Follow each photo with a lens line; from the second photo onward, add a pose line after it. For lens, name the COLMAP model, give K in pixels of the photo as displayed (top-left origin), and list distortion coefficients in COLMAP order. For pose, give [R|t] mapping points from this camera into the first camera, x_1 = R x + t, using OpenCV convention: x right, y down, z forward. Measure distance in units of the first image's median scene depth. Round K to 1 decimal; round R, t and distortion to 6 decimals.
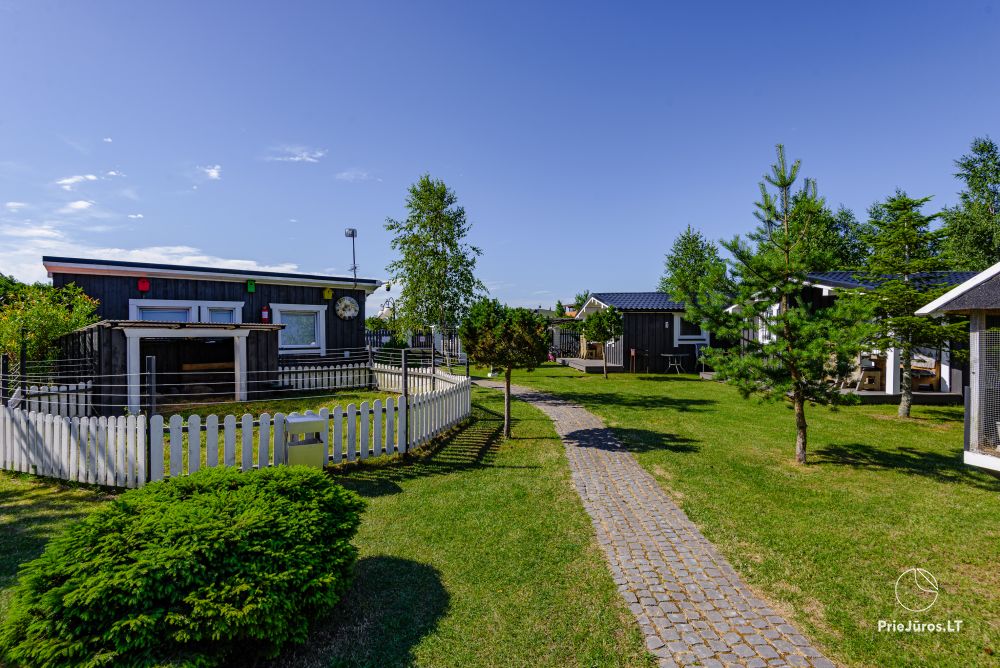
lens RADIAL K [[1103.4, 0, 500.2], [0, 1103.4, 321.4], [0, 0, 1]] dist [-0.001028, -0.001581]
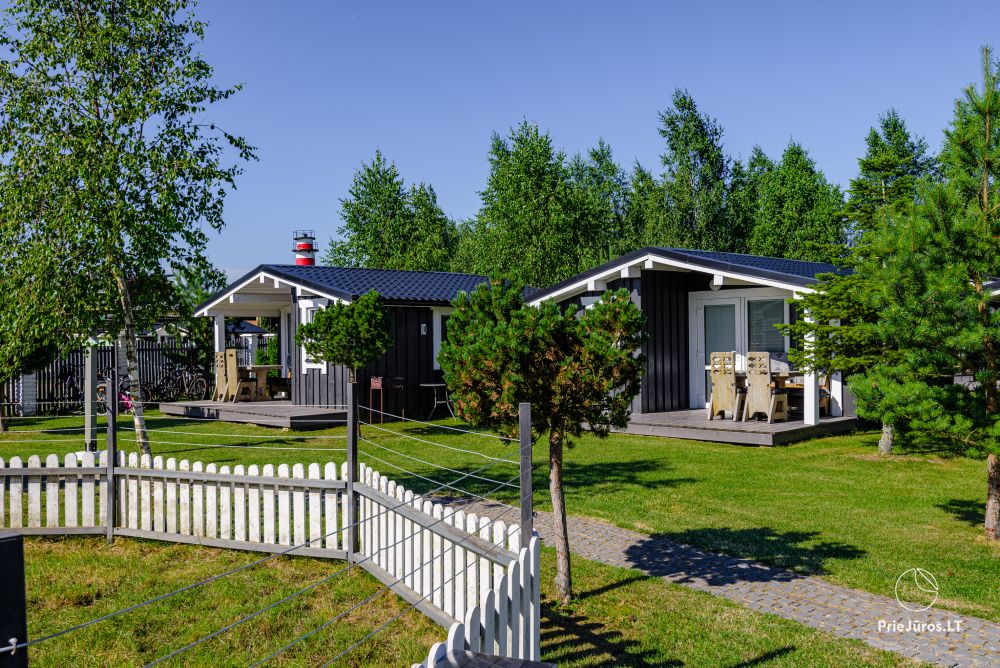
lens RADIAL K [[1103.4, 0, 500.2], [0, 1103.4, 321.4], [0, 0, 1]] dist [-0.001028, -0.001581]
pose [[0.435554, -0.007423, 0.900132, -0.327319], [-0.006737, 0.999911, 0.011506, -0.007361], [-0.900137, -0.011076, 0.435465, 0.739839]]
